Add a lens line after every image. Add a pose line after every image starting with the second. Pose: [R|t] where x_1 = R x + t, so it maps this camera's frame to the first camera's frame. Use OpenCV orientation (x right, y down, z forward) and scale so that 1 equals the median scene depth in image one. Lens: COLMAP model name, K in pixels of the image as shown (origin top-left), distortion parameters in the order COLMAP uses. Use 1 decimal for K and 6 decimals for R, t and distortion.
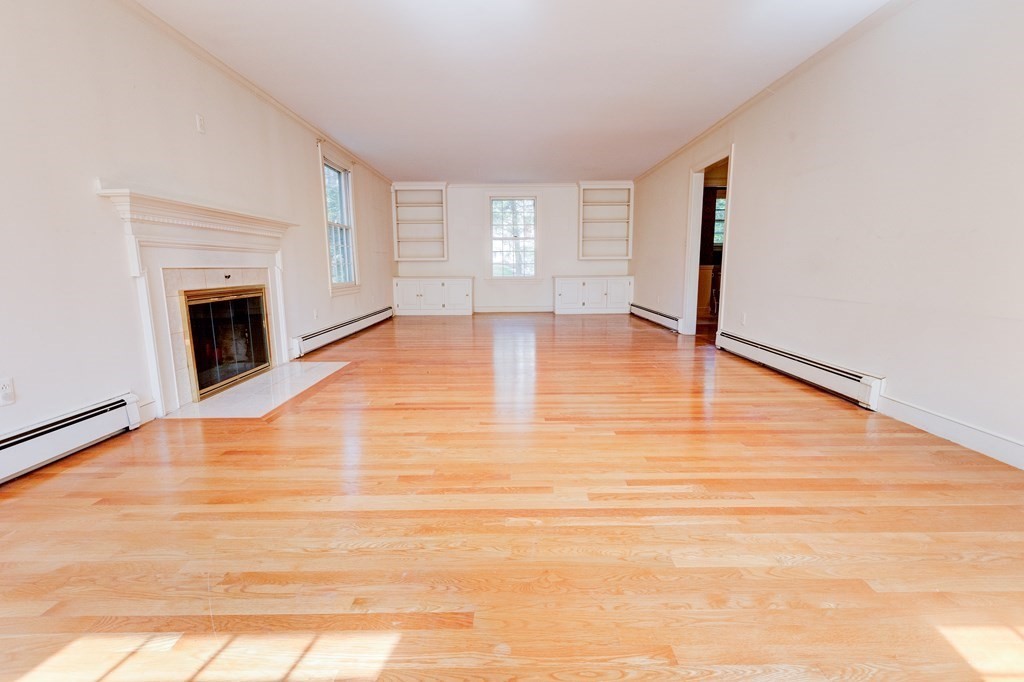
lens RADIAL K [[464.9, 0, 516.1], [0, 464.9, 339.1], [0, 0, 1]] dist [0.004468, 0.001112]
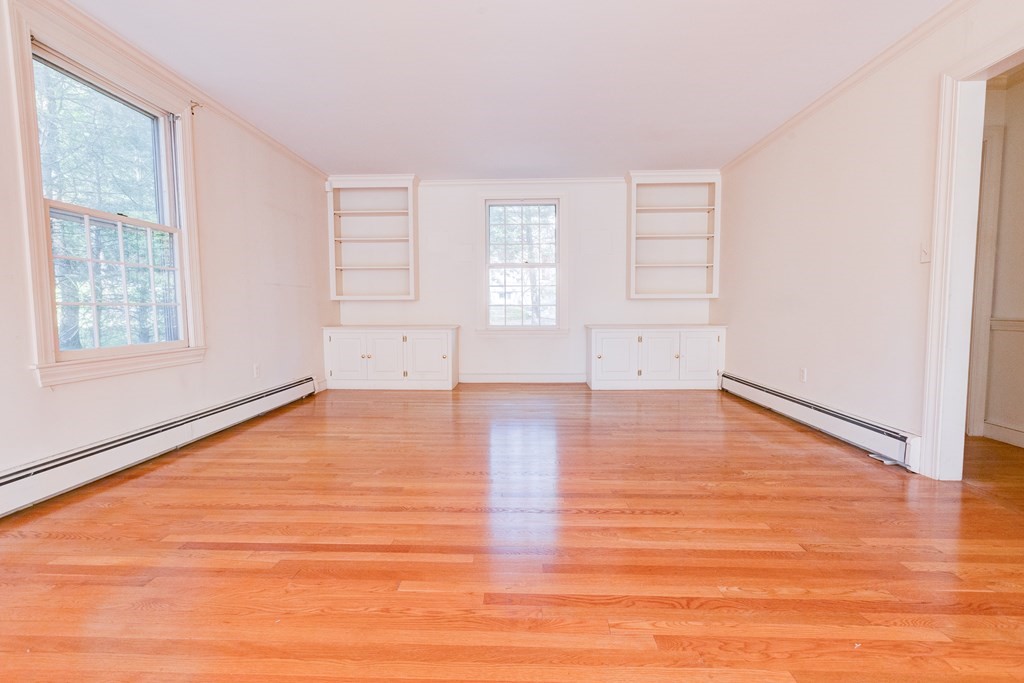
lens RADIAL K [[464.9, 0, 514.5], [0, 464.9, 339.1], [0, 0, 1]] dist [0.004468, 0.001112]
pose [[0.998930, 0.005532, -0.045912, 0.014105], [-0.009566, 0.996065, -0.088113, -0.067476], [0.045244, 0.088458, 0.995052, 0.418243]]
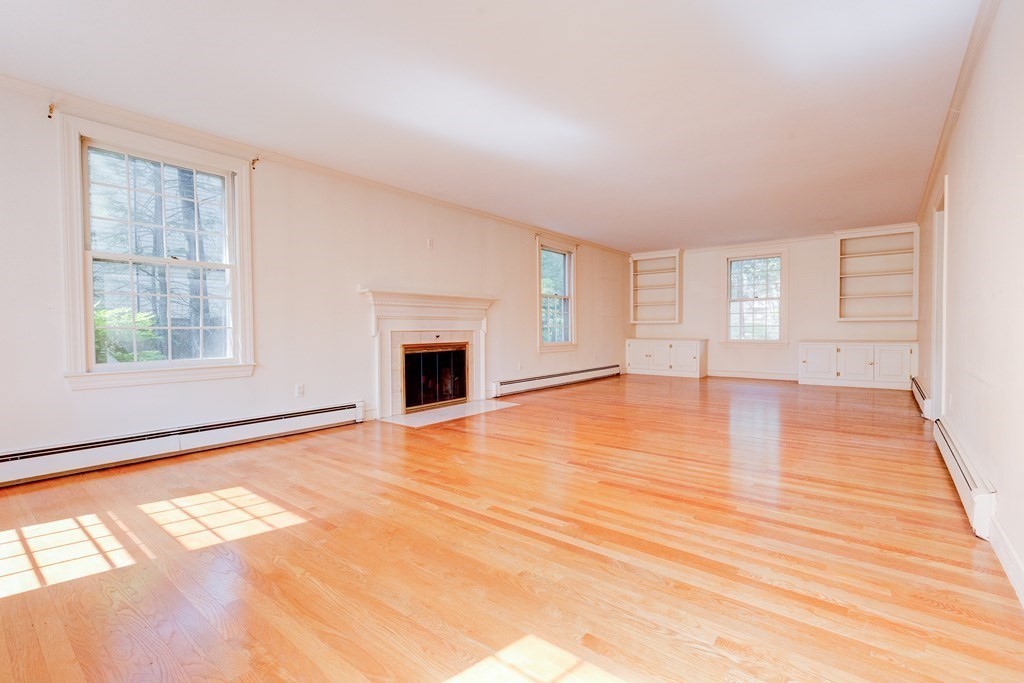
lens RADIAL K [[464.9, 0, 515.8], [0, 464.9, 336.0], [0, 0, 1]] dist [0.004468, 0.001112]
pose [[0.776780, 0.013355, -0.629630, 0.230812], [-0.098360, 0.990079, -0.100346, -0.003130], [0.622043, 0.139877, 0.770387, -0.006754]]
